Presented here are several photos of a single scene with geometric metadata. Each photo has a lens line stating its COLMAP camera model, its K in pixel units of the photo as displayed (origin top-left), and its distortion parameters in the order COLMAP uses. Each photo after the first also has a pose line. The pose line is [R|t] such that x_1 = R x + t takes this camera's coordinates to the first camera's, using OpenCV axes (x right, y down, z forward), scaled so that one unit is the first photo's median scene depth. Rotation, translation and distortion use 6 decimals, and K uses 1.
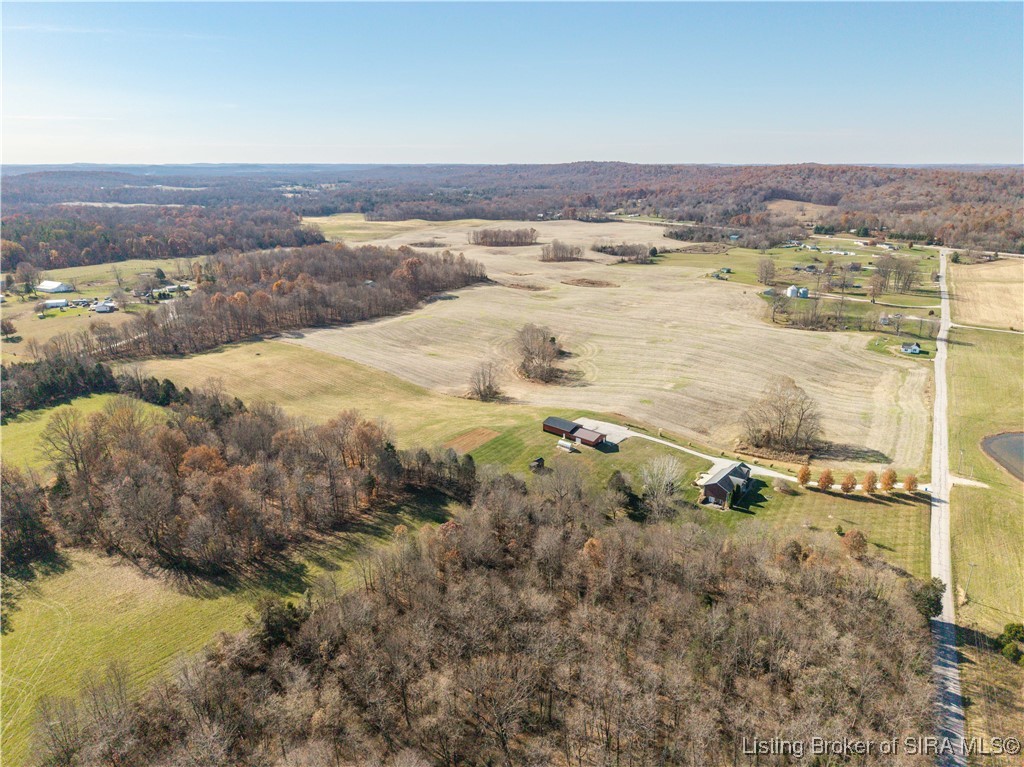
lens RADIAL K [[683.4, 0, 512.0], [0, 683.4, 383.5], [0, 0, 1]] dist [0.054433, -0.066058]
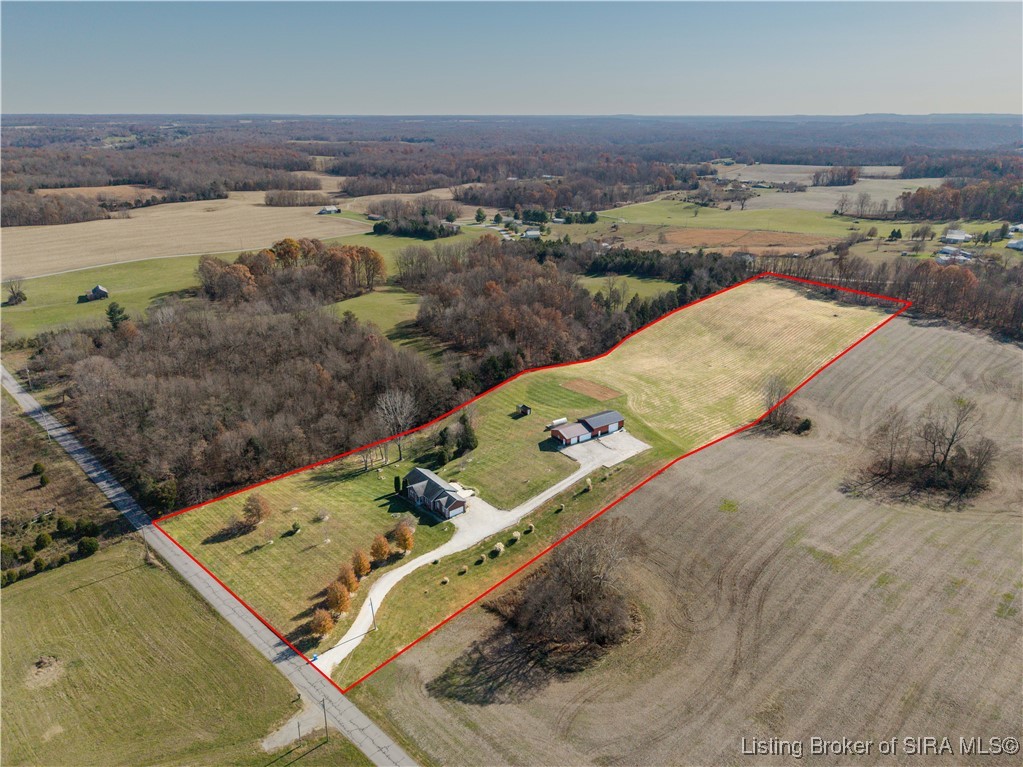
lens RADIAL K [[693.0, 0, 511.5], [0, 693.0, 383.5], [0, 0, 1]] dist [0.024630, -0.025889]
pose [[-0.230460, 0.353296, -0.906681, 0.621967], [-0.297735, 0.861474, 0.411359, -0.216241], [0.926414, 0.364753, -0.093347, 0.681640]]
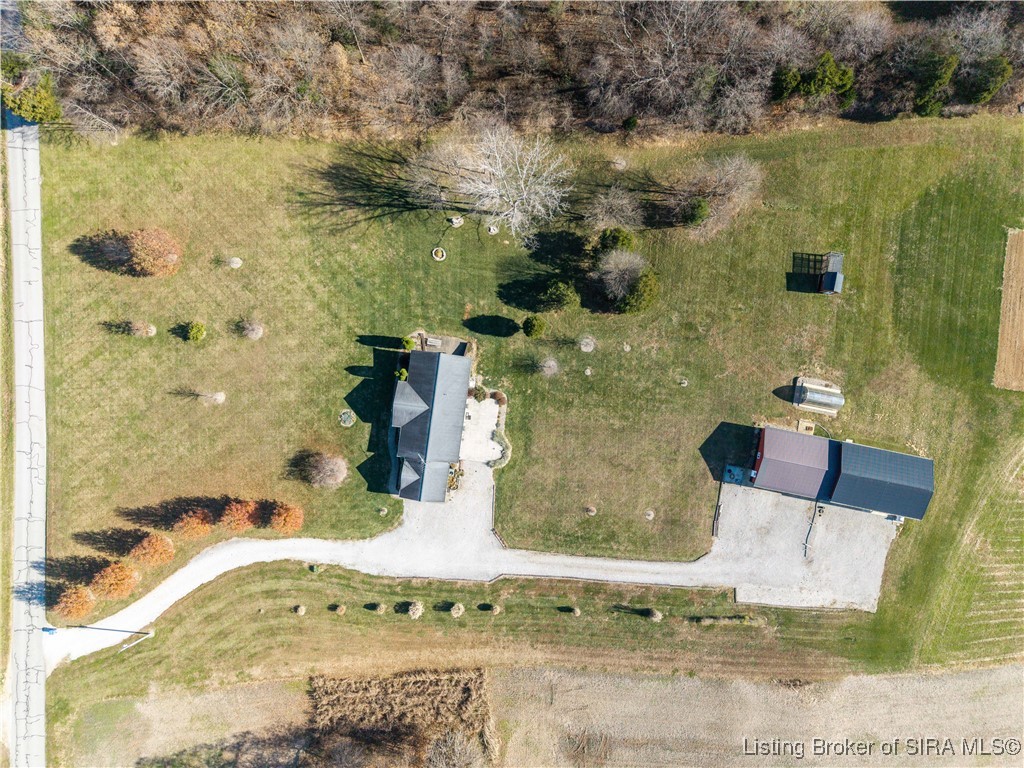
lens RADIAL K [[693.7, 0, 512.0], [0, 693.7, 384.0], [0, 0, 1]] dist [0.024630, -0.025889]
pose [[-0.855888, 0.516539, -0.025363, 0.163013], [-0.184564, -0.259267, 0.948007, -0.177495], [0.483107, 0.816068, 0.317238, 0.523820]]
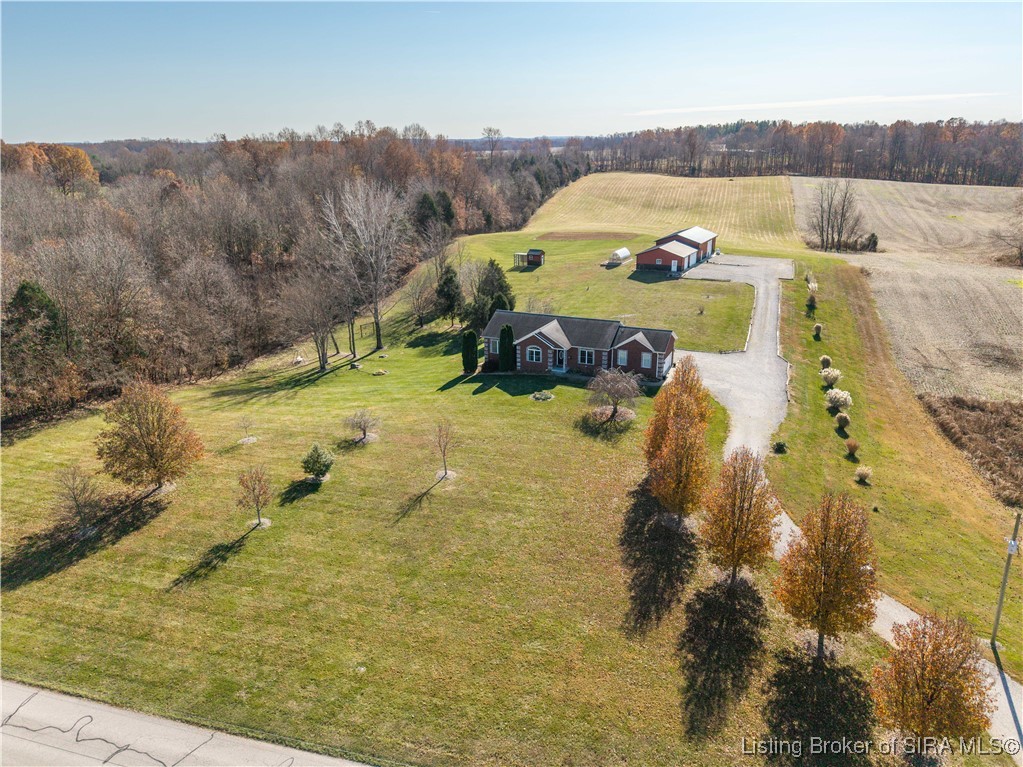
lens RADIAL K [[707.3, 0, 511.5], [0, 707.3, 383.5], [0, 0, 1]] dist [0.008616, -0.000024]
pose [[0.244094, 0.316007, -0.916819, 0.396120], [-0.284178, 0.927221, 0.243933, 0.048750], [0.927179, 0.200997, 0.316131, 0.521327]]
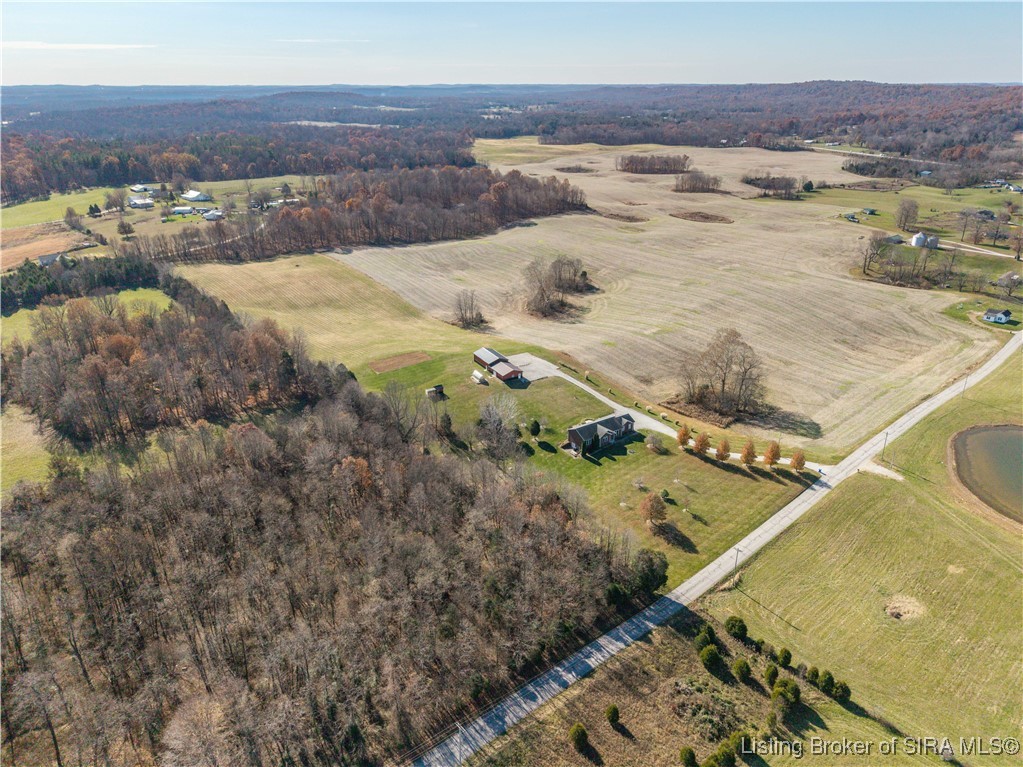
lens RADIAL K [[693.0, 0, 511.5], [0, 693.0, 383.5], [0, 0, 1]] dist [0.024630, -0.025889]
pose [[0.951708, 0.120478, -0.282379, 0.279438], [-0.092386, 0.989537, 0.110819, -0.010739], [0.292775, -0.079379, 0.952881, 0.031878]]
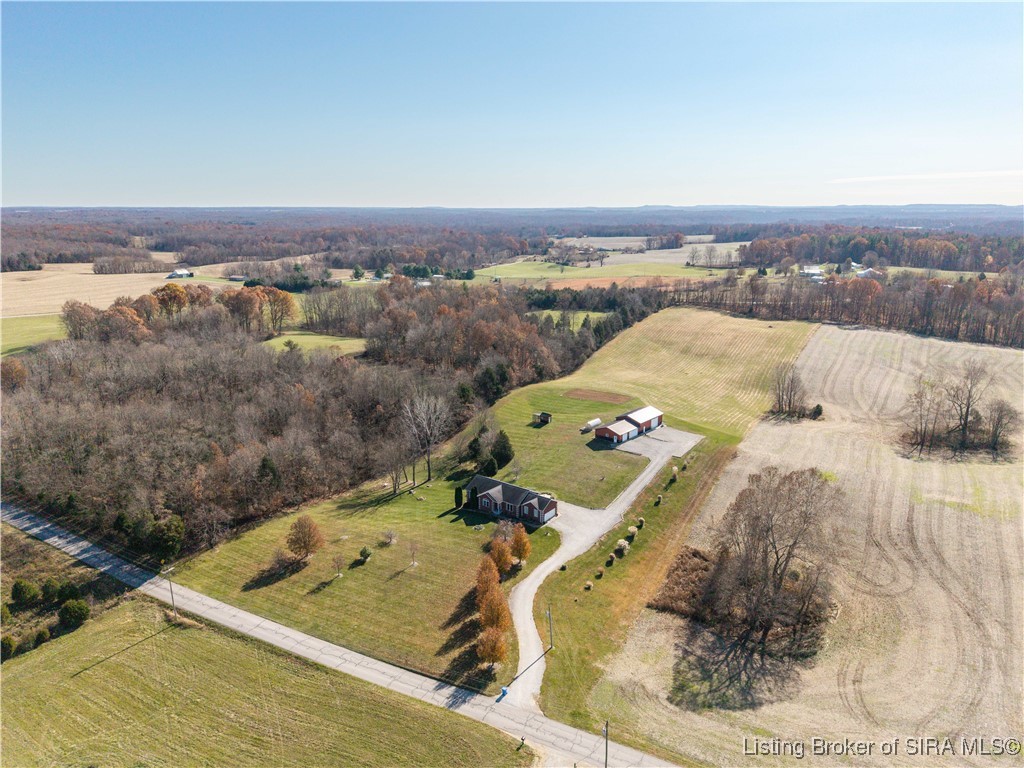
lens RADIAL K [[693.7, 0, 512.0], [0, 693.7, 384.0], [0, 0, 1]] dist [0.024630, -0.025889]
pose [[0.028088, 0.249290, -0.968021, 0.592372], [-0.304064, 0.924645, 0.229297, -0.079446], [0.952238, 0.287900, 0.101771, 0.544778]]
